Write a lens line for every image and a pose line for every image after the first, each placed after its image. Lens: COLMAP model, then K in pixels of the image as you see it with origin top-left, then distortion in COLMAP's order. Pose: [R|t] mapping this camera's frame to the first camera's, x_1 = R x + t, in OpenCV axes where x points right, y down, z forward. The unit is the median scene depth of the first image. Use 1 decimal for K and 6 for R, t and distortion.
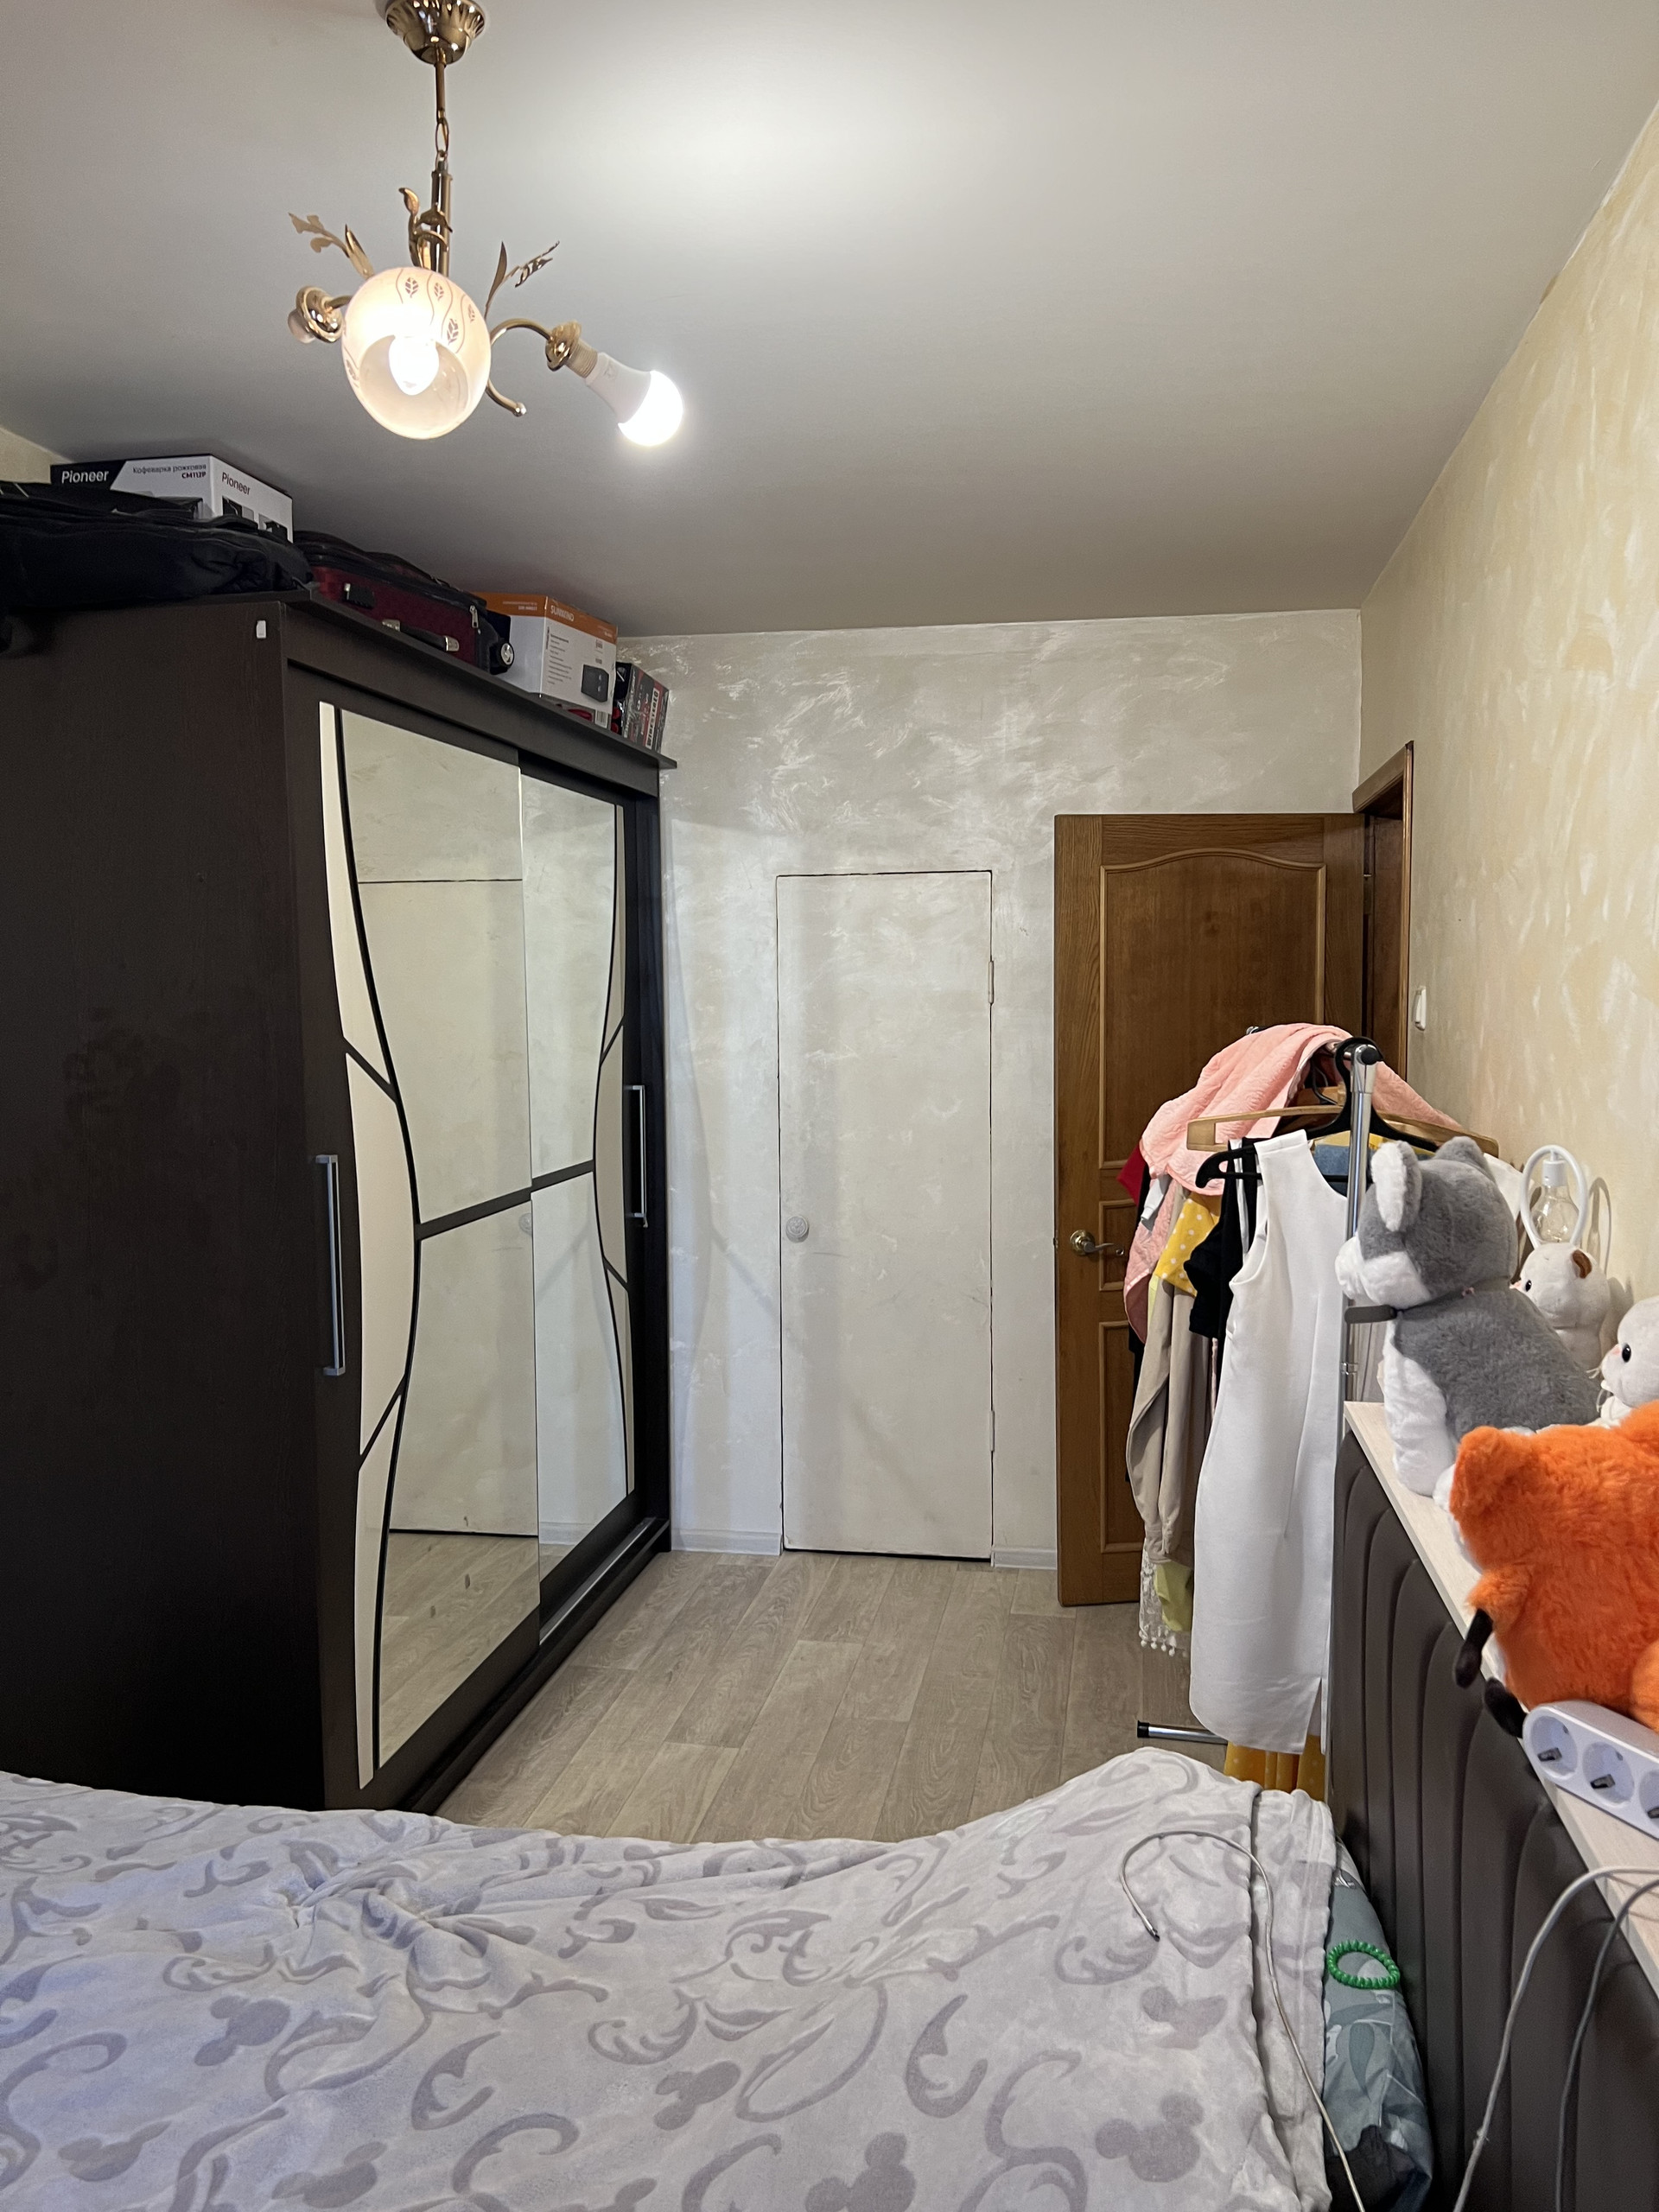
lens RADIAL K [[1667.5, 0, 831.0], [0, 1667.5, 1113.6], [0, 0, 1]] dist [0.052937, -0.056110]
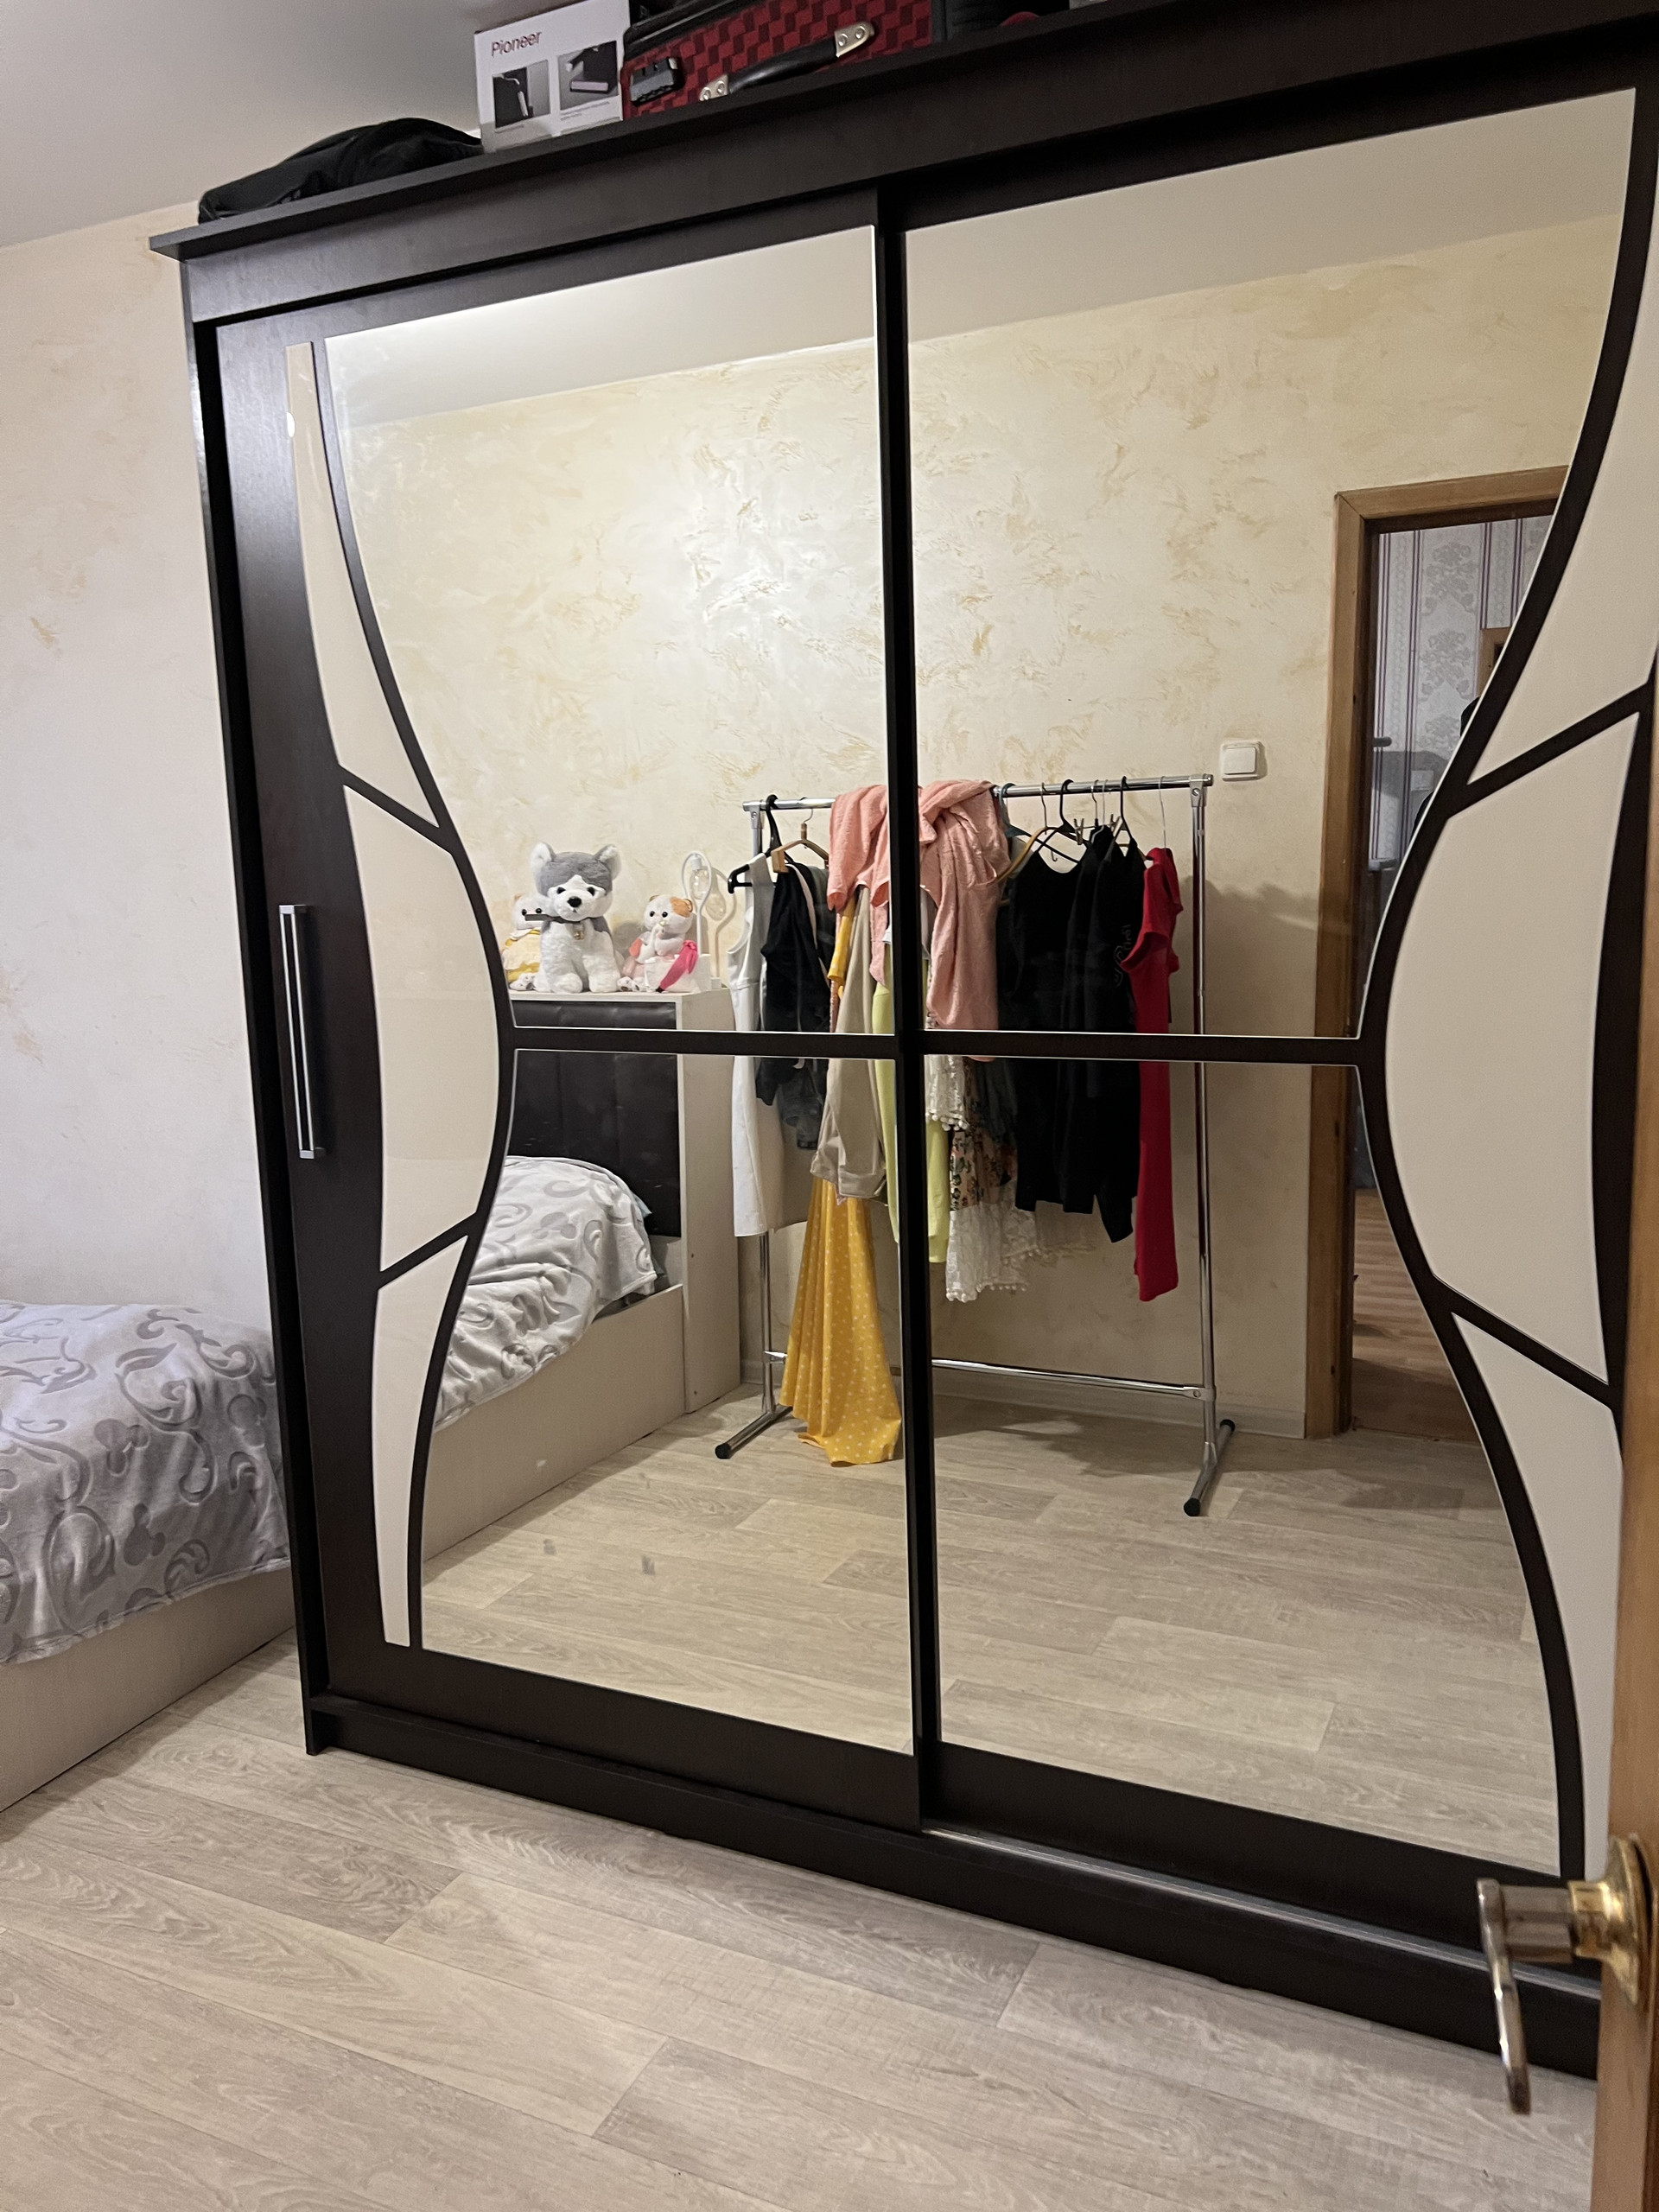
lens RADIAL K [[1667.5, 0, 841.7], [0, 1667.5, 1124.0], [0, 0, 1]] dist [0.052937, -0.056110]
pose [[-0.247385, 0.179271, -0.952188, 0.355393], [-0.046943, 0.979363, 0.196583, -0.037584], [0.967779, 0.093331, -0.233864, 1.116915]]
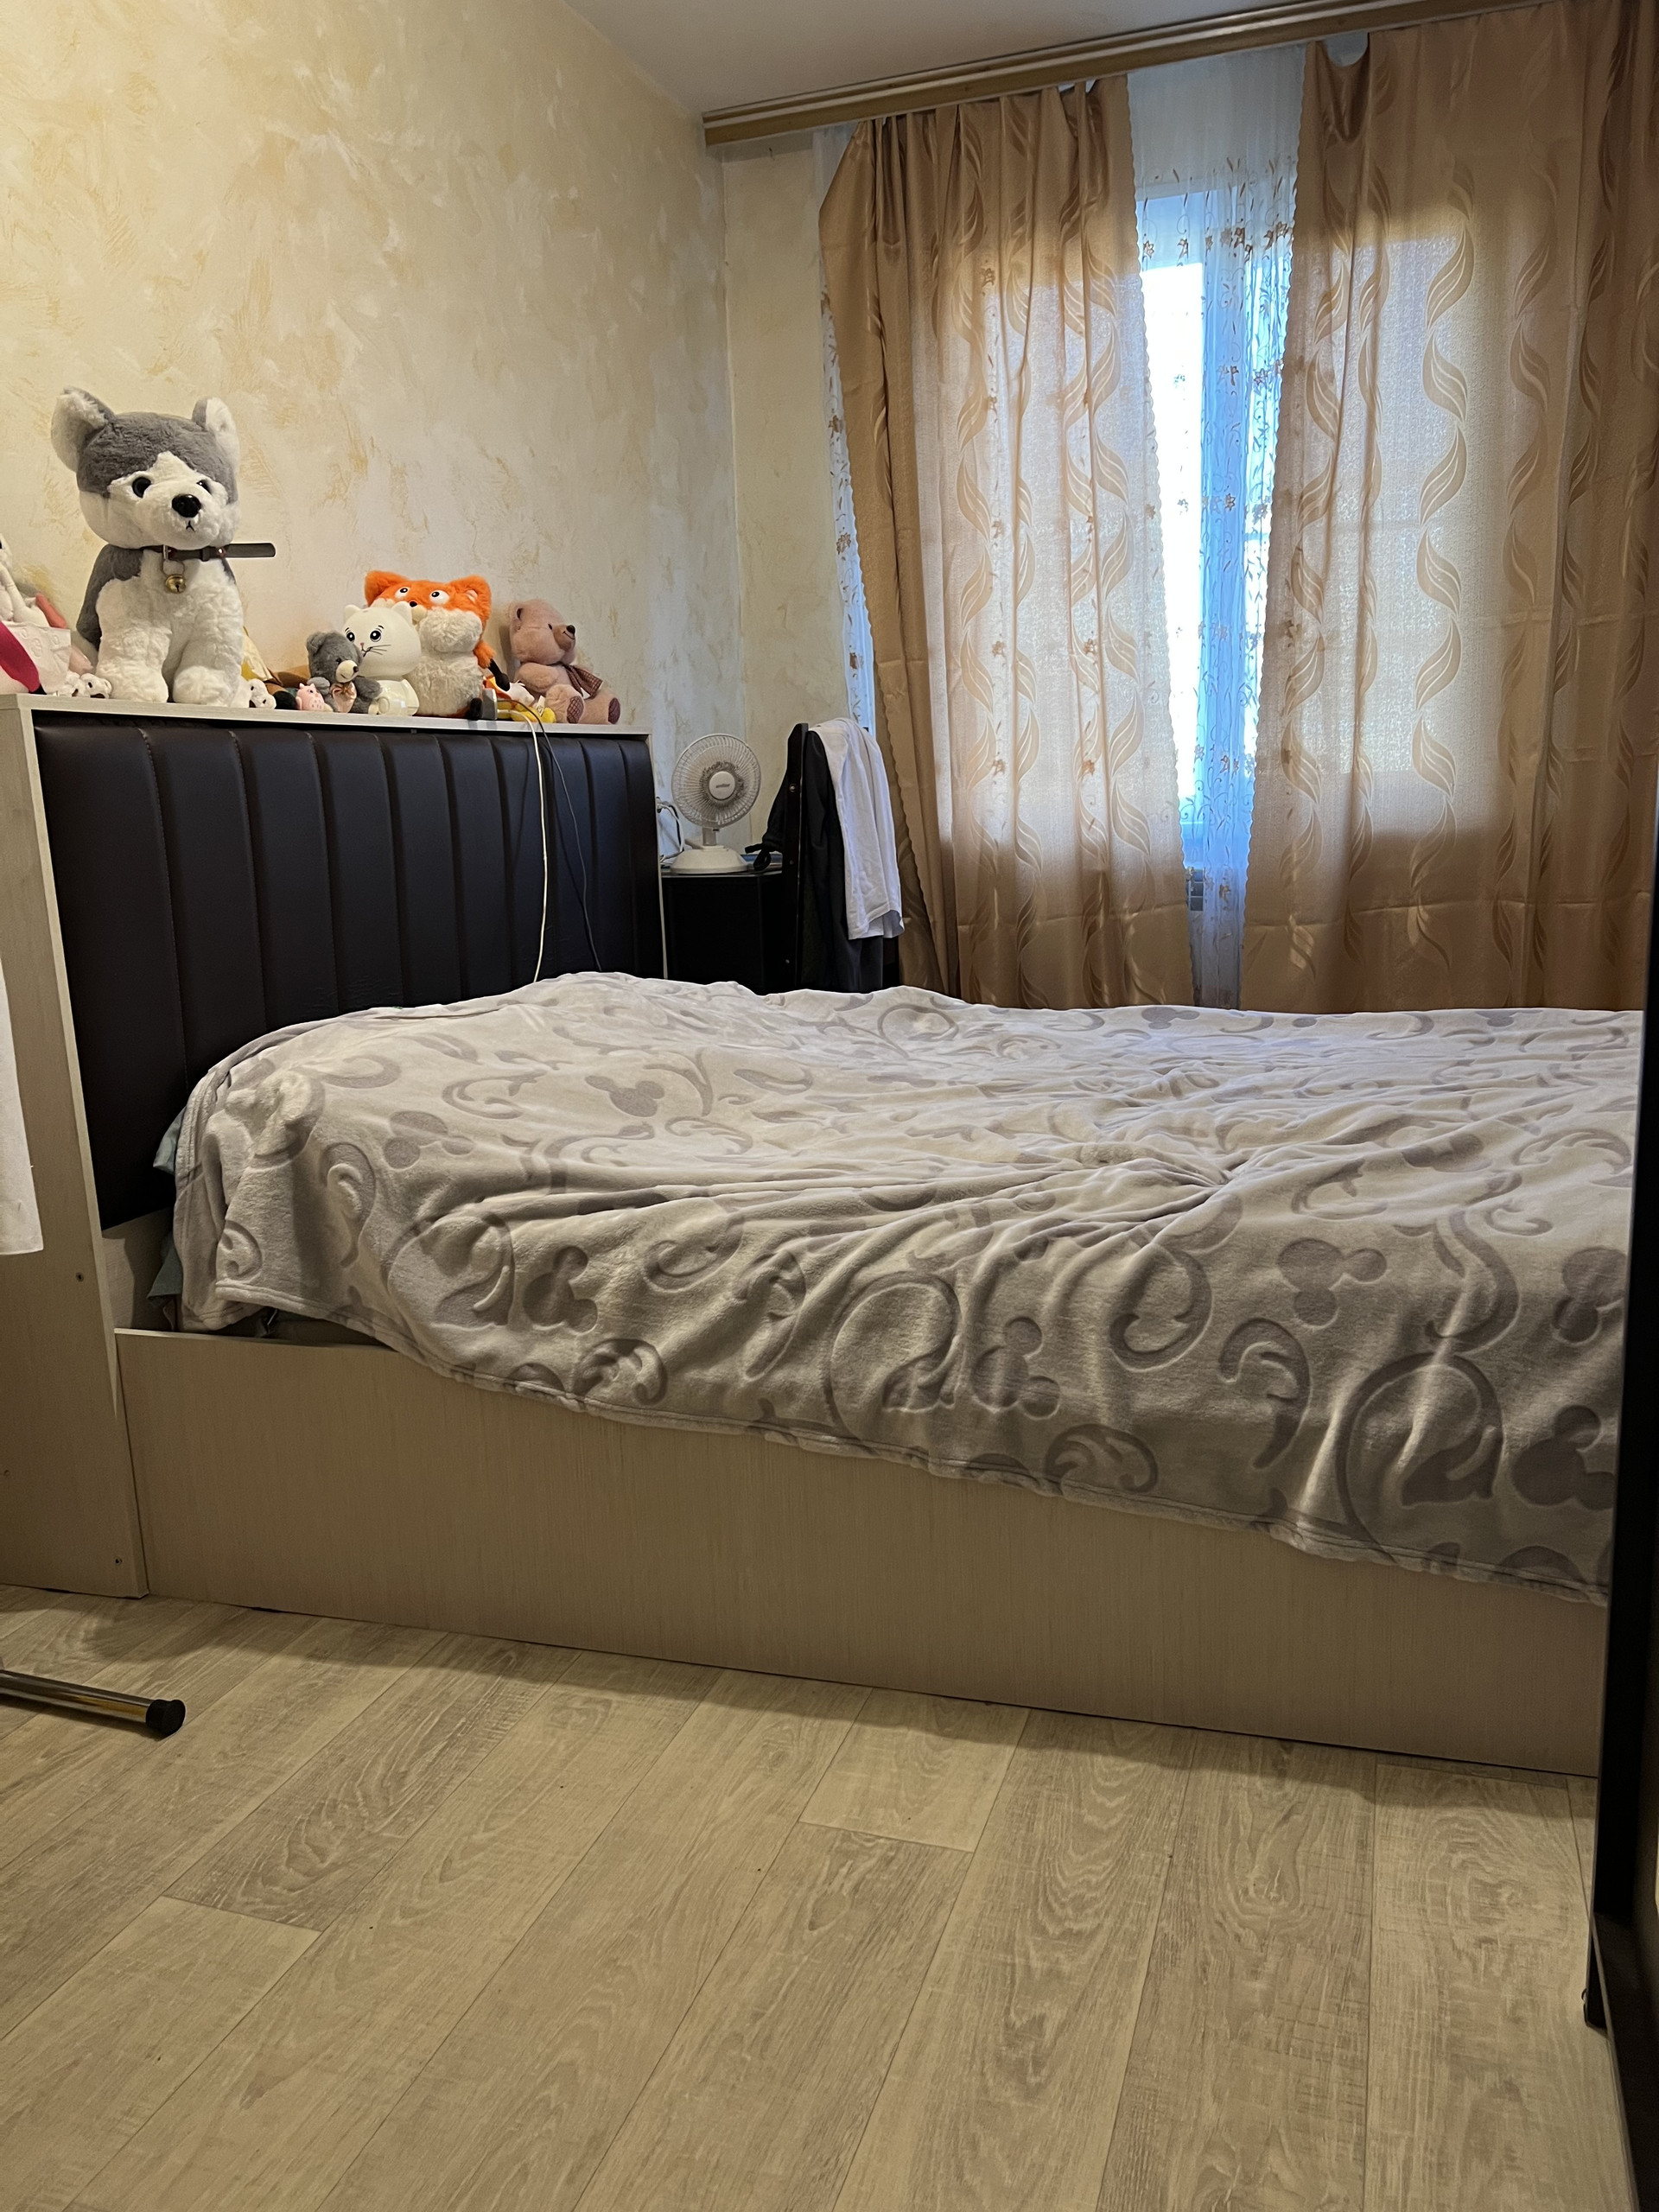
lens RADIAL K [[1667.5, 0, 843.6], [0, 1667.5, 1137.6], [0, 0, 1]] dist [0.052937, -0.056110]
pose [[-0.990488, 0.020595, 0.136048, -0.124572], [0.057789, 0.959572, 0.275467, 0.101839], [-0.124875, 0.280709, -0.951635, 1.051494]]
